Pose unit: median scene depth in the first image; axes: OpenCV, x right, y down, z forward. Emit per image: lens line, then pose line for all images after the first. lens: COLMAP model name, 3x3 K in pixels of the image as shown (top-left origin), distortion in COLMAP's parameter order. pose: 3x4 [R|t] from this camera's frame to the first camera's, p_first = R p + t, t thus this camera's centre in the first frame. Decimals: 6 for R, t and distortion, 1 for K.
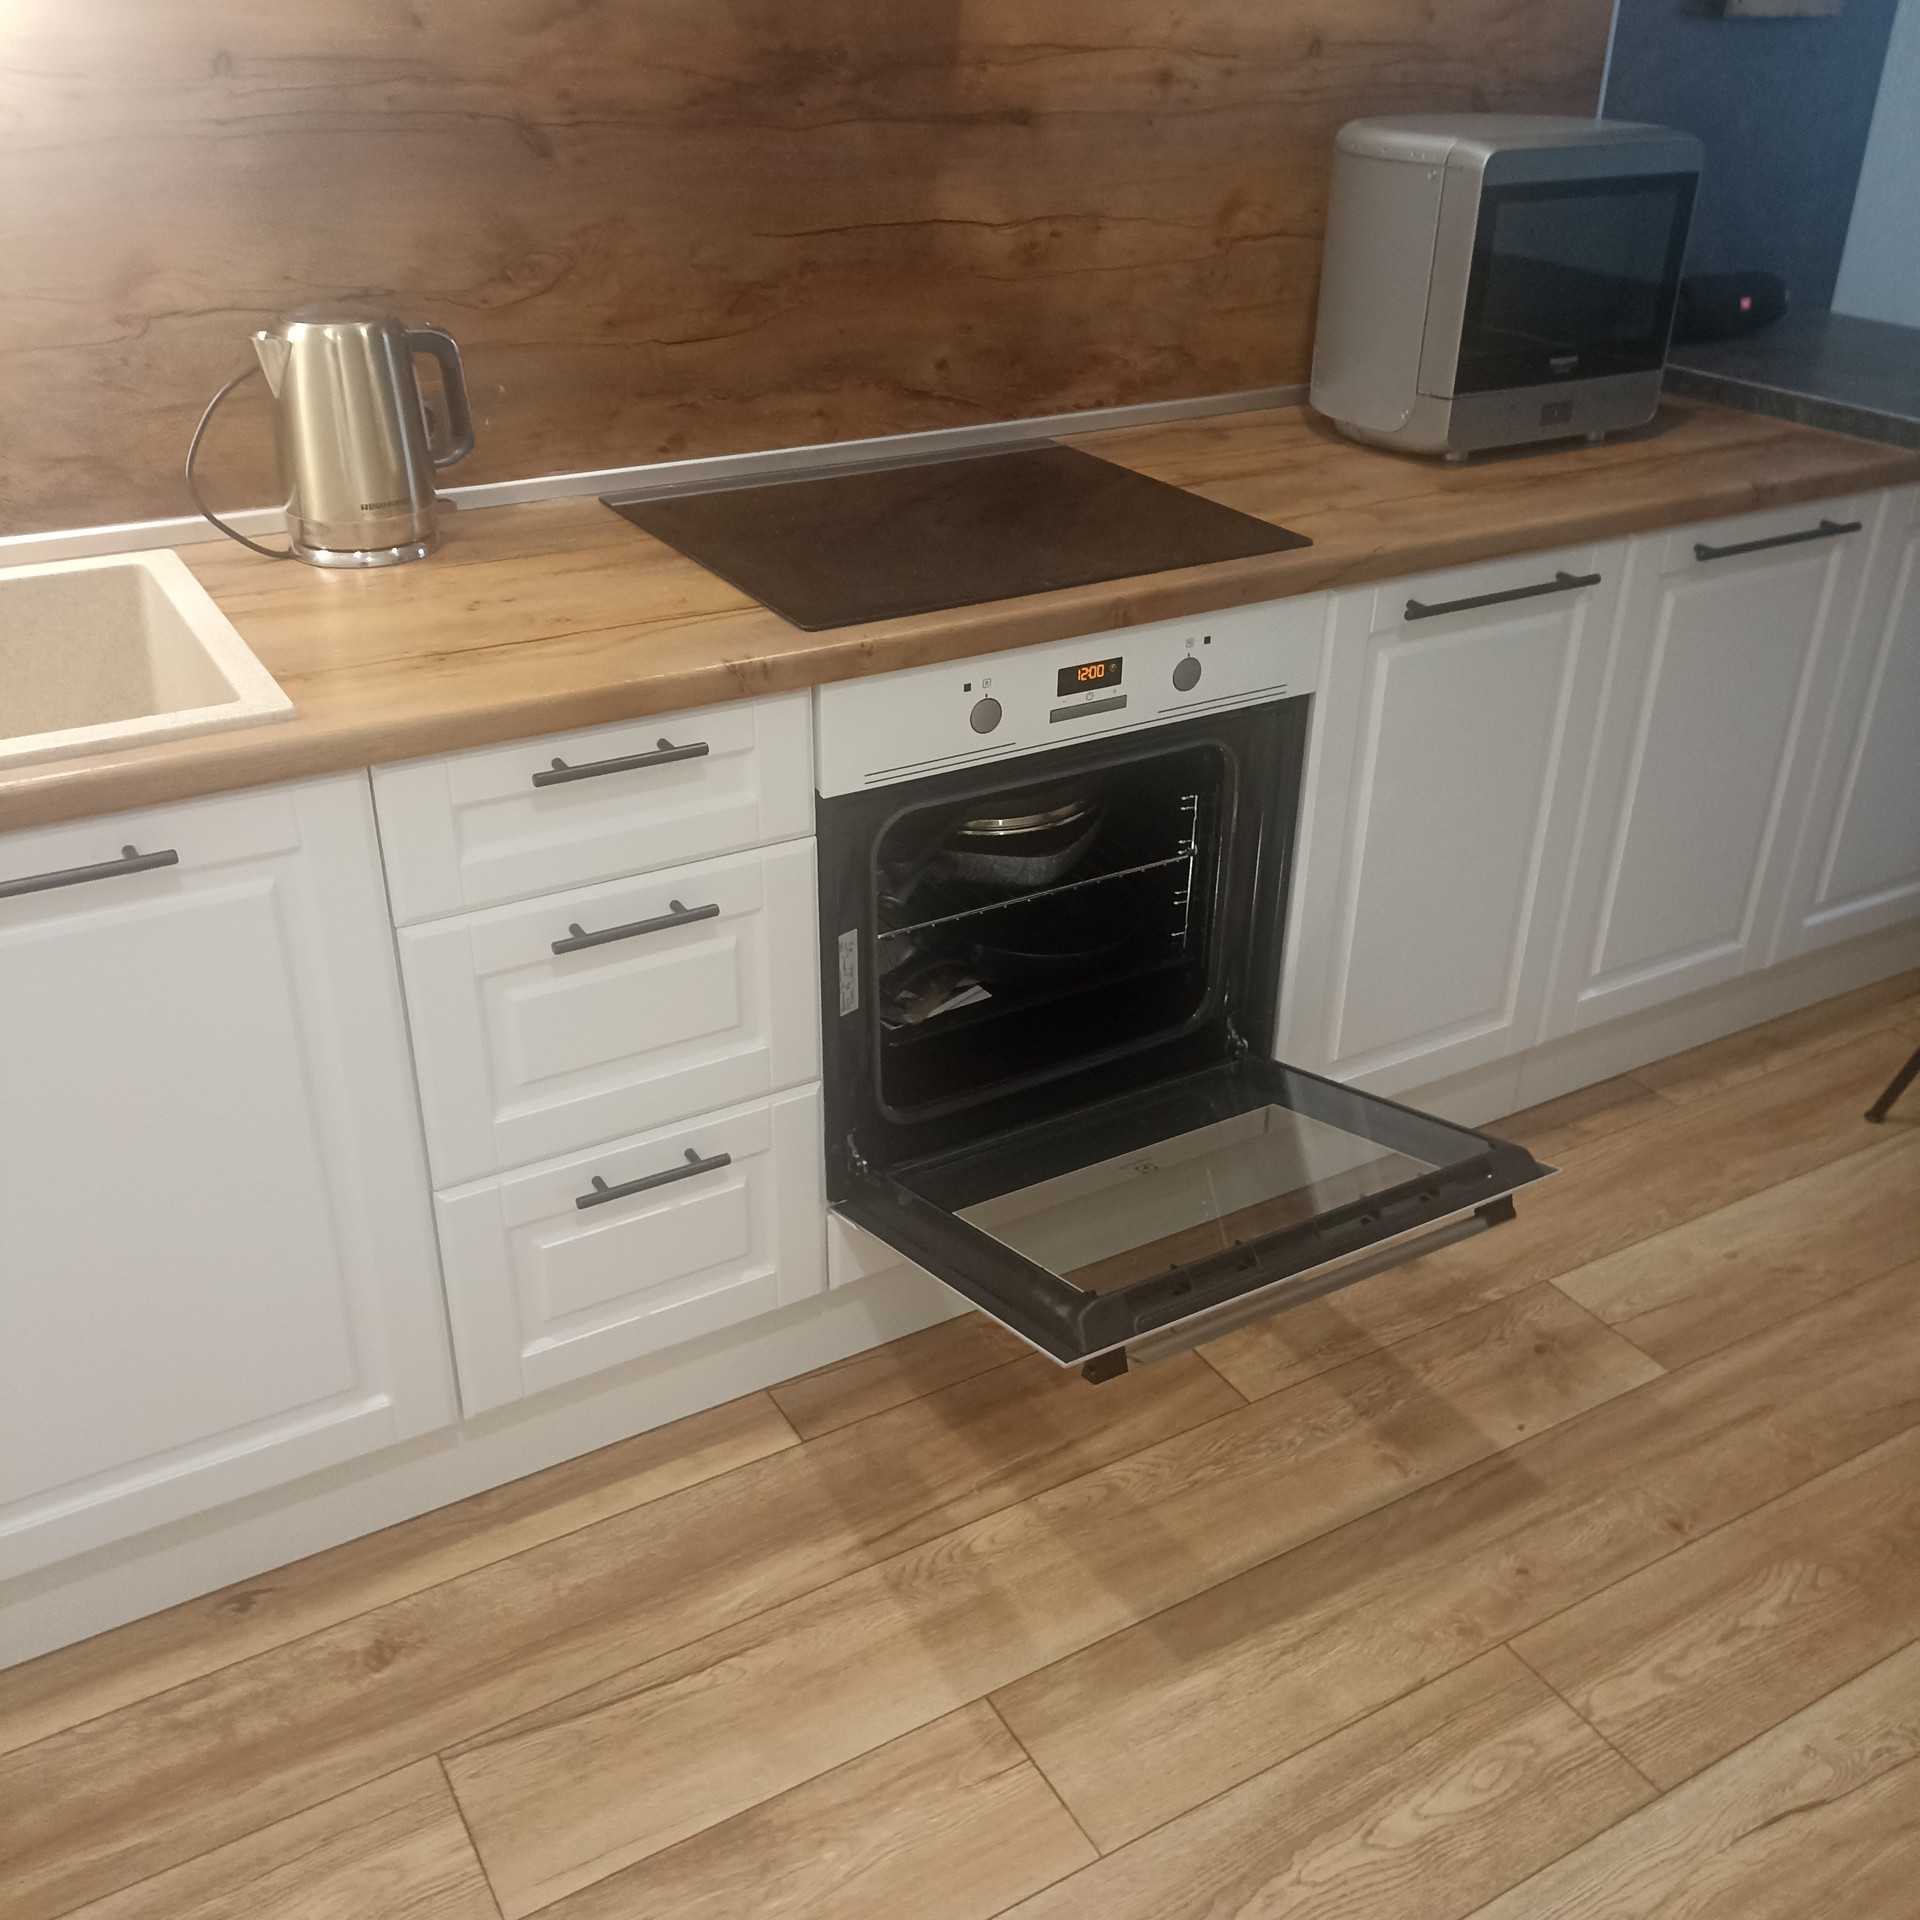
lens RADIAL K [[1853.1, 0, 960.0], [0, 1853.1, 960.0], [0, 0, 1]] dist [0.040600, -0.050247]
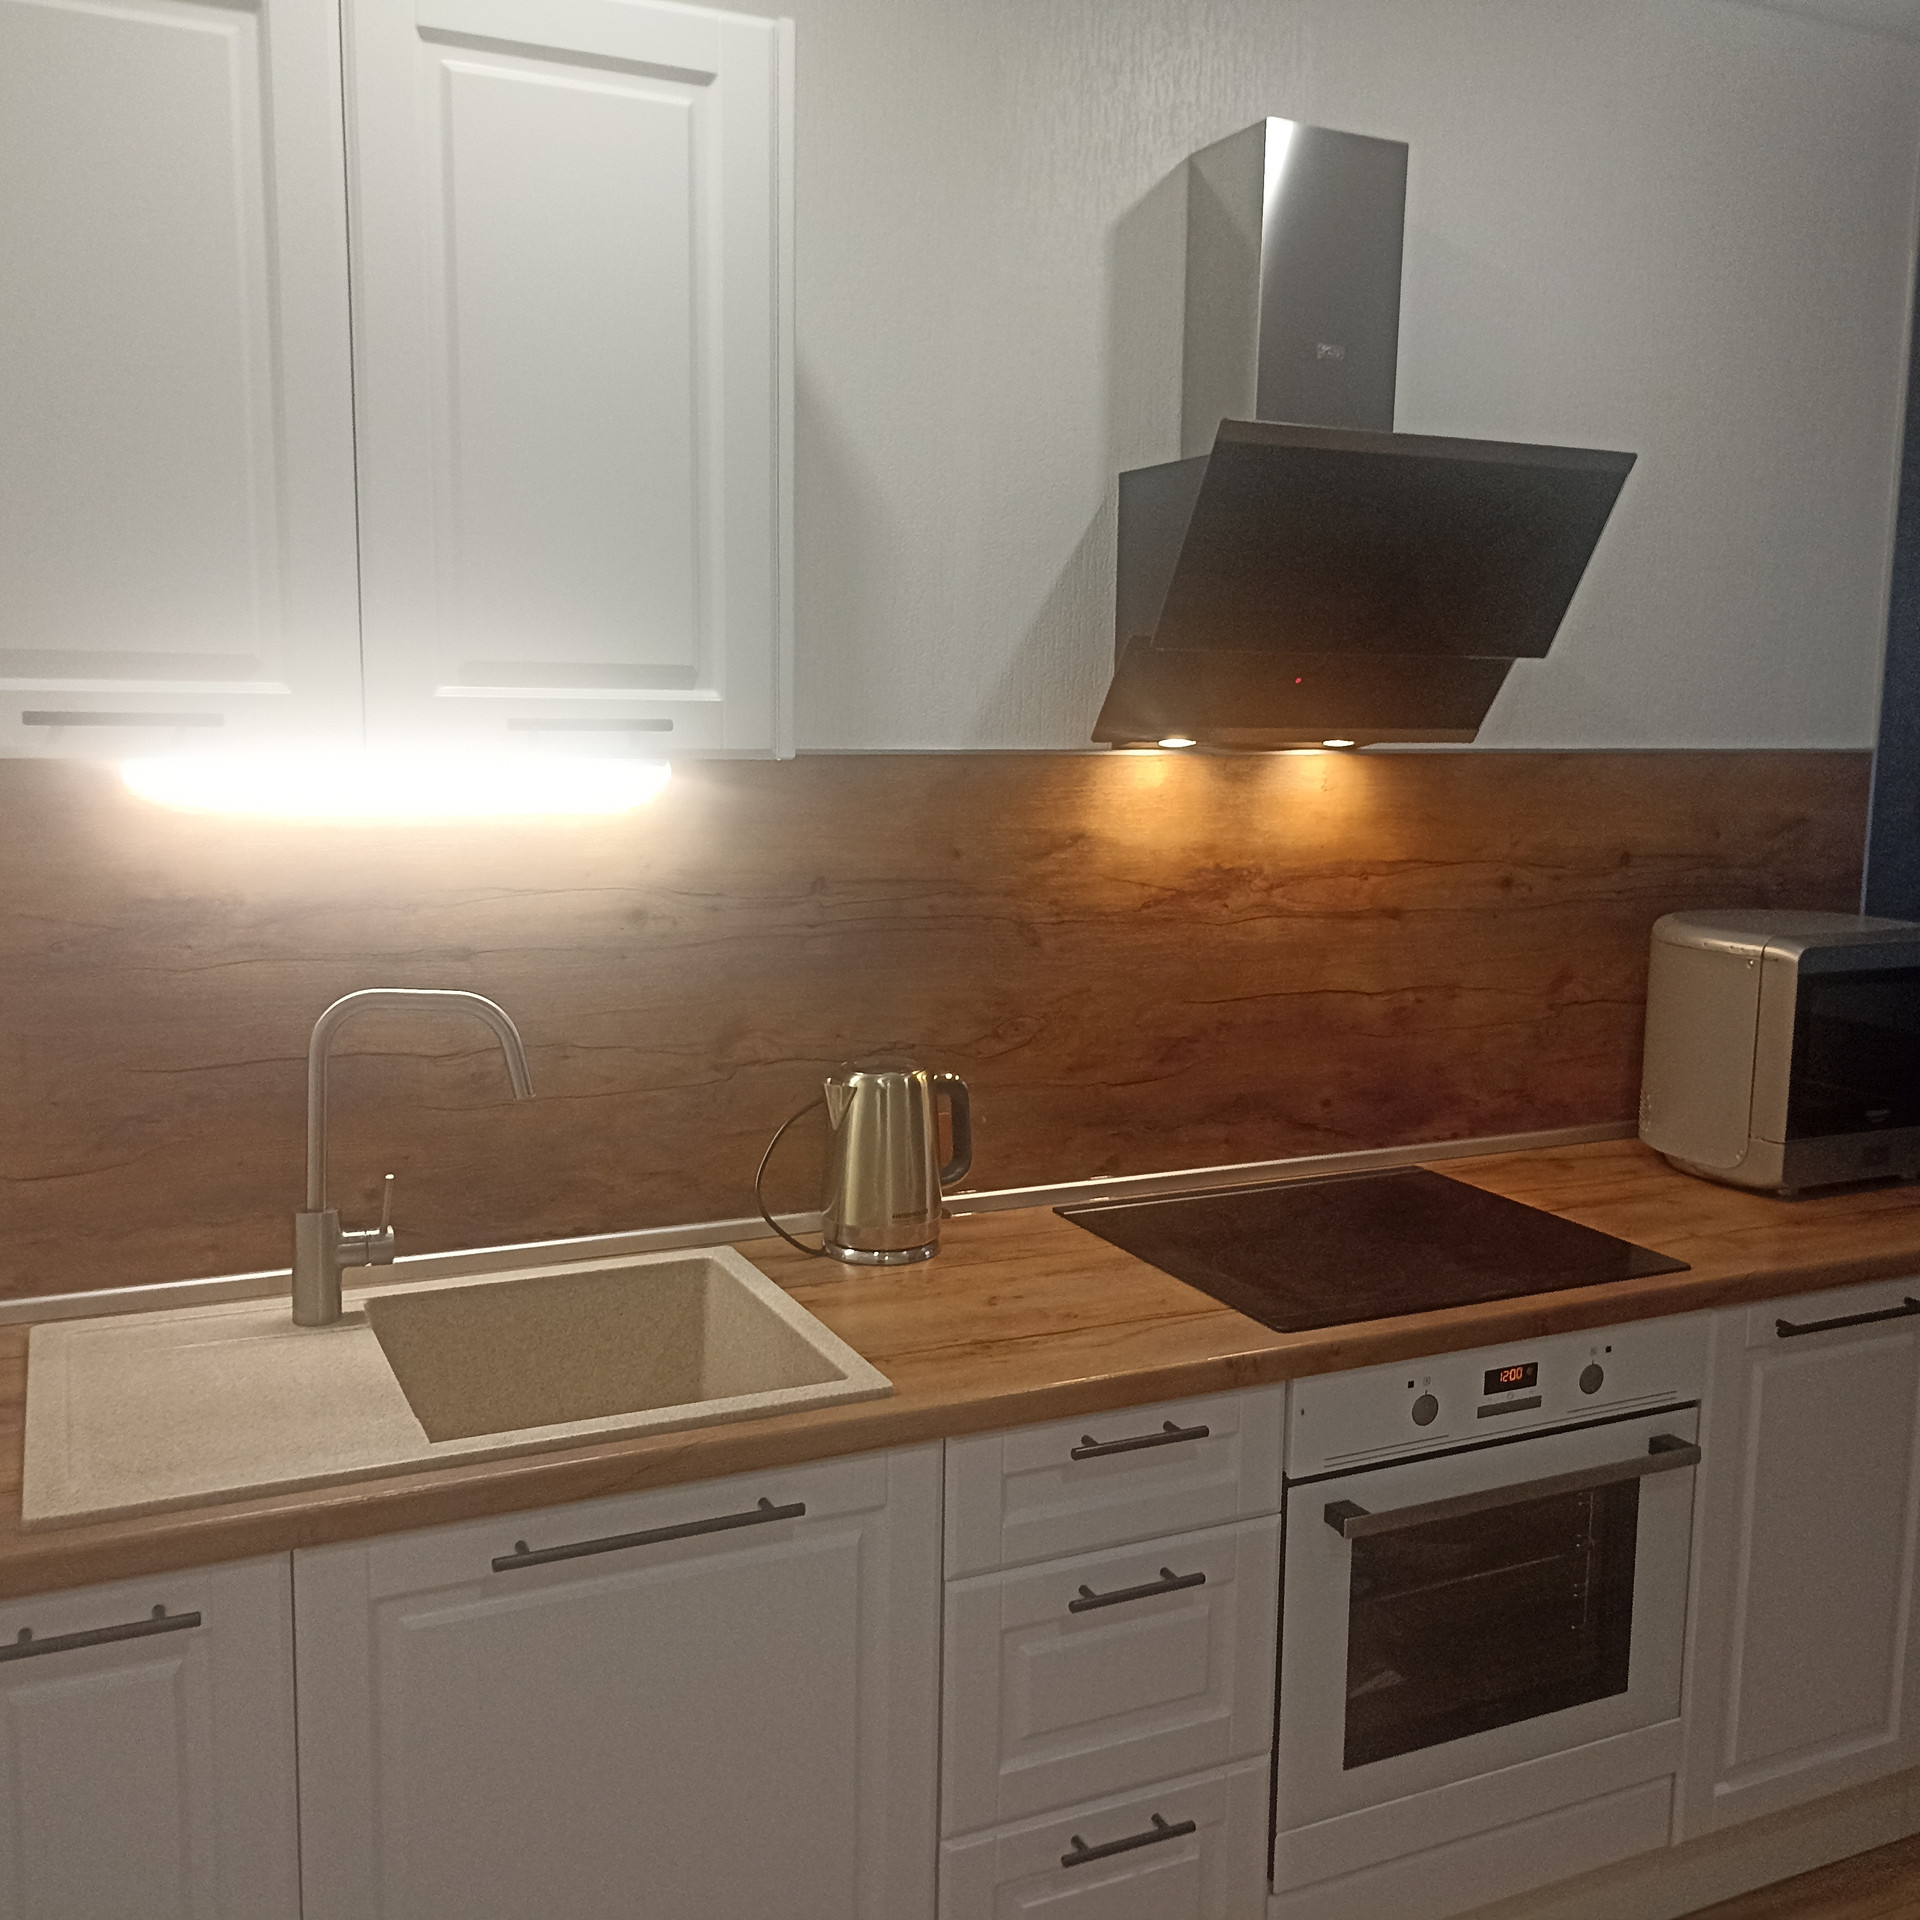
lens RADIAL K [[1853.1, 0, 960.0], [0, 1853.1, 960.0], [0, 0, 1]] dist [0.040600, -0.050247]
pose [[0.995802, 0.014351, -0.090400, -0.158207], [-0.045212, 0.935858, -0.349466, 0.020387], [0.079586, 0.352086, 0.932578, -0.174085]]
